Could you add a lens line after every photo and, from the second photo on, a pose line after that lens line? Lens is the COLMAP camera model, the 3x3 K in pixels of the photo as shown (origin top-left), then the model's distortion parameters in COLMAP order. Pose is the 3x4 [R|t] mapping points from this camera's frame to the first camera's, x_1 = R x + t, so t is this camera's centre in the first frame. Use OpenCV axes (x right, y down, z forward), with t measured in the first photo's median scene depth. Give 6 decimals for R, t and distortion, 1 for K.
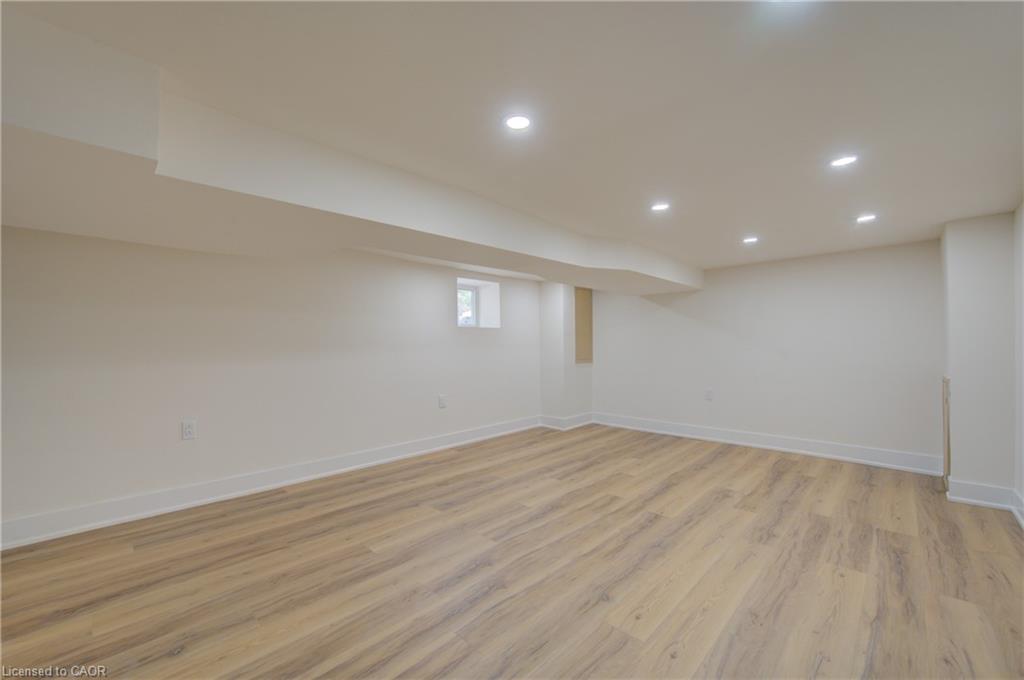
lens RADIAL K [[399.9, 0, 508.5], [0, 399.9, 340.7], [0, 0, 1]] dist [-0.000668, -0.000321]
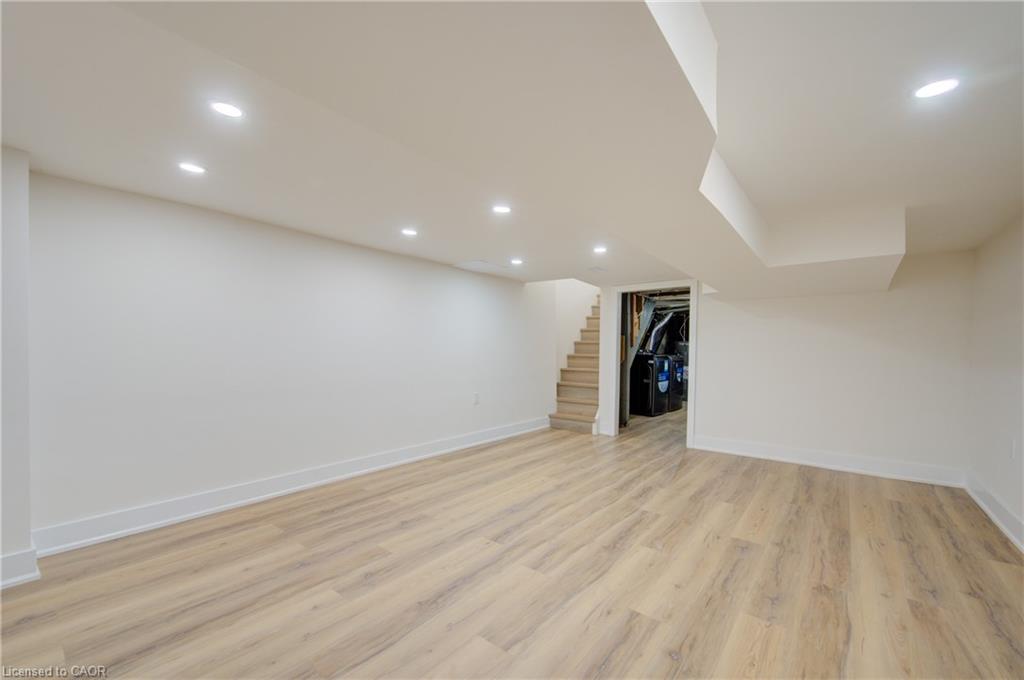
lens RADIAL K [[399.9, 0, 508.5], [0, 399.9, 340.7], [0, 0, 1]] dist [-0.000668, -0.000321]
pose [[-0.996792, -0.010672, -0.079327, 0.437905], [-0.007381, 0.999104, -0.041669, 0.031587], [0.079701, -0.040950, -0.995977, 1.993359]]
